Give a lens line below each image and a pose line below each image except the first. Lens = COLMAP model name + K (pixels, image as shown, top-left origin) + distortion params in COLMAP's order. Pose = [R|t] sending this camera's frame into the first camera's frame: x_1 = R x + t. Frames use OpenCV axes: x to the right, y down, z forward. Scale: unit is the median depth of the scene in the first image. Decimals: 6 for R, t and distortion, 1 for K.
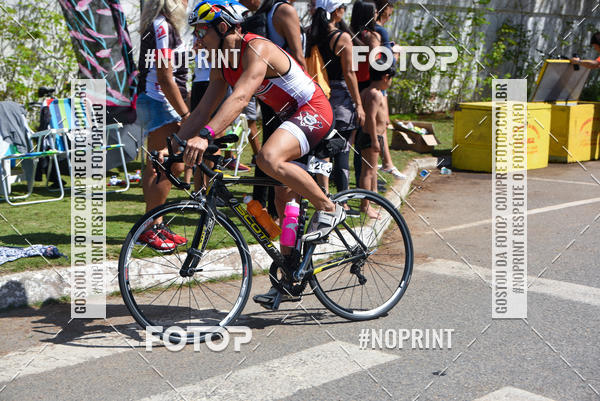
lens RADIAL K [[1200.2, 0, 300.5], [0, 1200.2, 162.7], [0, 0, 1]] dist [-0.113412, 0.172018]
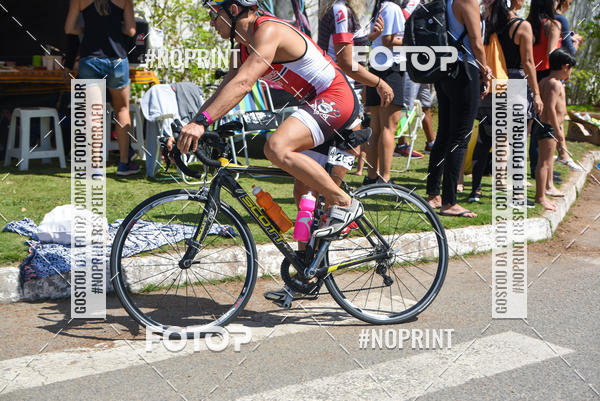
lens RADIAL K [[1194.9, 0, 300.7], [0, 1194.9, 173.3], [0, 0, 1]] dist [-0.116175, -0.122178]
pose [[0.987668, 0.033216, -0.153000, 0.128338], [-0.029990, 0.999278, 0.023344, -0.005599], [0.153664, -0.018468, 0.987950, 0.073012]]
